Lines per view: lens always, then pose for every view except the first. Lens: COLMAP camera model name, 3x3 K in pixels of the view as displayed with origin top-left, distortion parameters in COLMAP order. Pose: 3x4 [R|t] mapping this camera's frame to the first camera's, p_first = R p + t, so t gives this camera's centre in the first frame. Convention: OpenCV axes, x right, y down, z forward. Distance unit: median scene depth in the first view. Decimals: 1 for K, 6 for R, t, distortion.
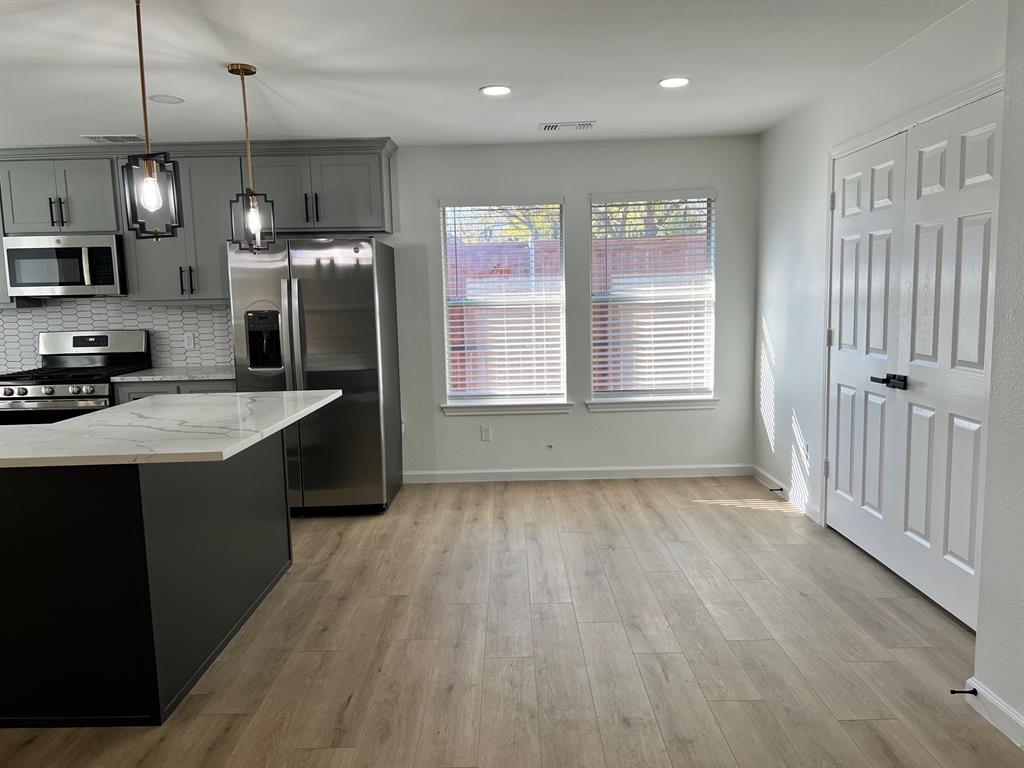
lens RADIAL K [[758.1, 0, 516.8], [0, 758.1, 389.1], [0, 0, 1]] dist [0.030766, -0.039170]
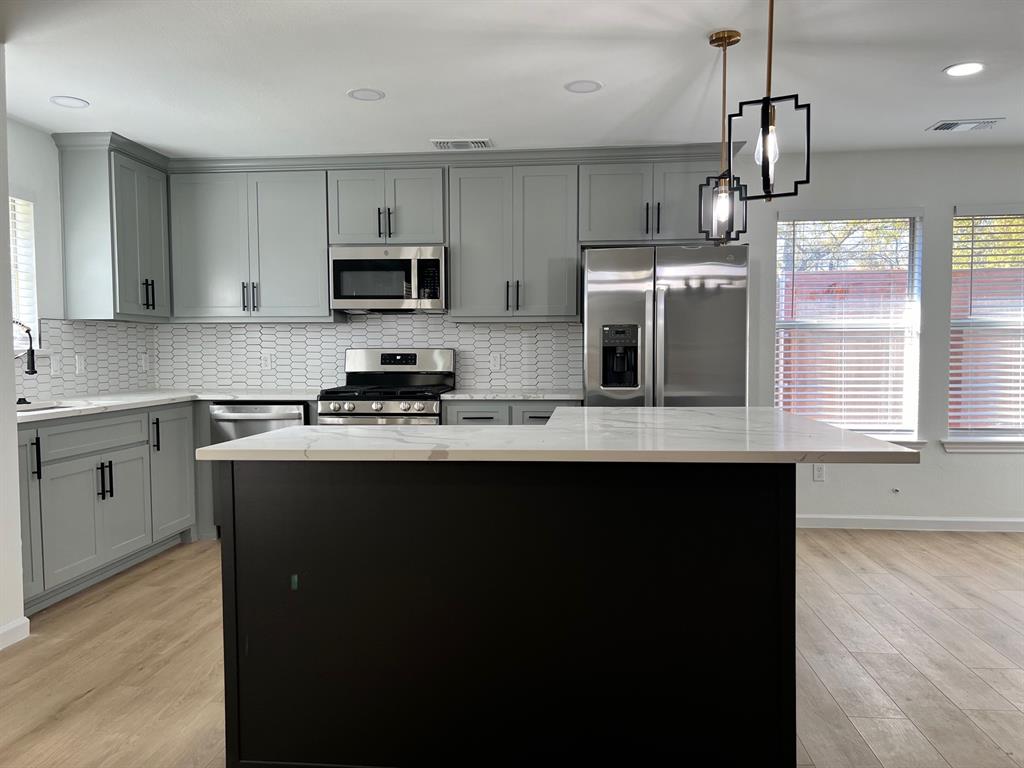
lens RADIAL K [[758.1, 0, 507.6], [0, 758.1, 384.8], [0, 0, 1]] dist [0.030766, -0.039170]
pose [[0.994078, 0.023747, -0.106041, -0.343553], [-0.032136, 0.996426, -0.078116, 0.041342], [0.103807, 0.081061, 0.991289, 0.082748]]
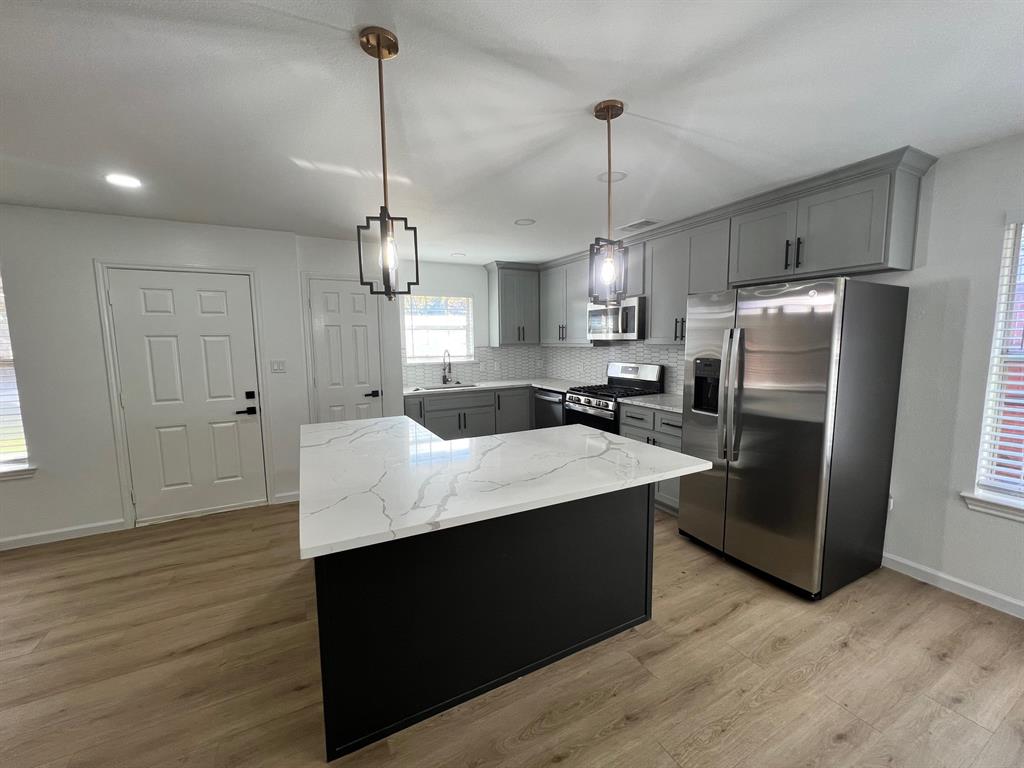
lens RADIAL K [[409.0, 0, 511.9], [0, 409.0, 383.7], [0, 0, 1]] dist [0.000505, 0.000231]
pose [[0.459380, 0.112764, -0.881053, 0.044445], [-0.110680, 0.991445, 0.069184, -0.071777], [0.881317, 0.065734, 0.467931, 0.456184]]
